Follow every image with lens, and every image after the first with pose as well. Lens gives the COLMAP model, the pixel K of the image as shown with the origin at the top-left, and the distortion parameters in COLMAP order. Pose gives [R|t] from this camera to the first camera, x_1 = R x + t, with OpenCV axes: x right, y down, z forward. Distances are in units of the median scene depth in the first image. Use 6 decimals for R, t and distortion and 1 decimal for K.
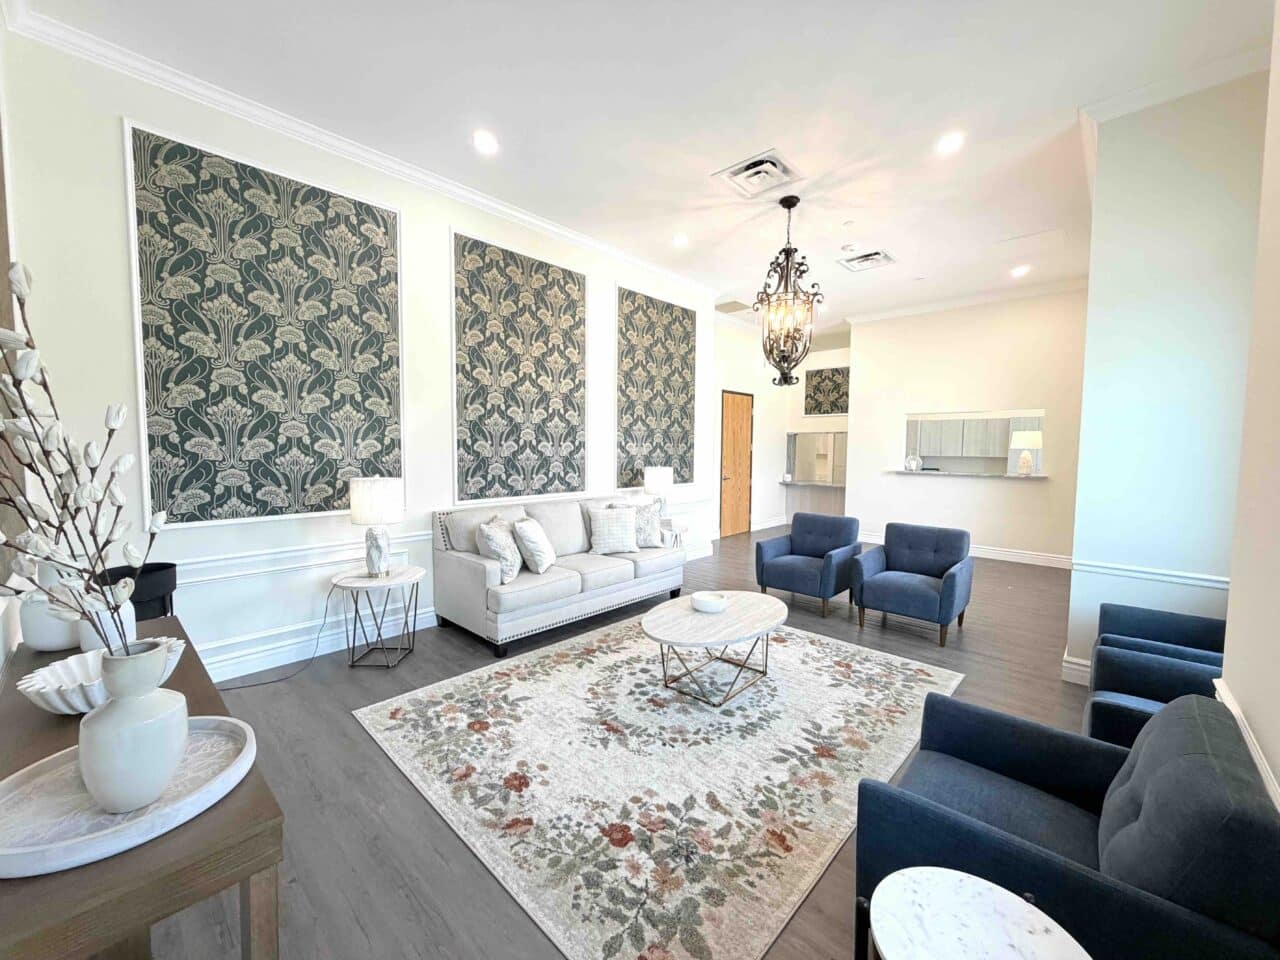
lens RADIAL K [[507.3, 0, 637.0], [0, 507.3, 478.2], [0, 0, 1]] dist [-0.000221, -0.000115]
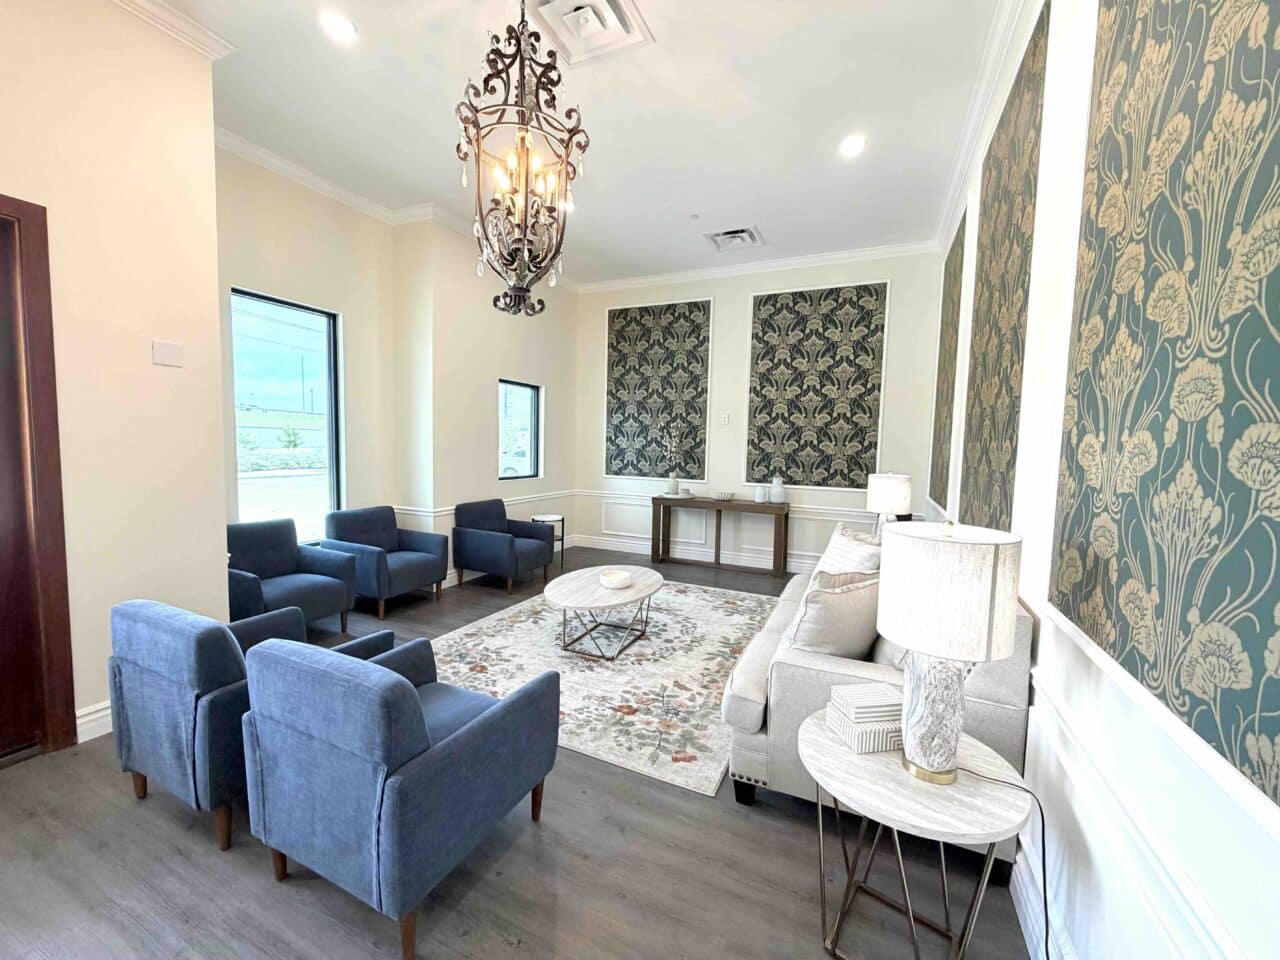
lens RADIAL K [[507.3, 0, 637.0], [0, 507.3, 478.2], [0, 0, 1]] dist [-0.000221, -0.000115]
pose [[-0.949066, -0.006738, -0.315004, 0.481786], [-0.050533, 0.990084, 0.131071, -0.133184], [0.310997, 0.140313, -0.939996, 2.179168]]
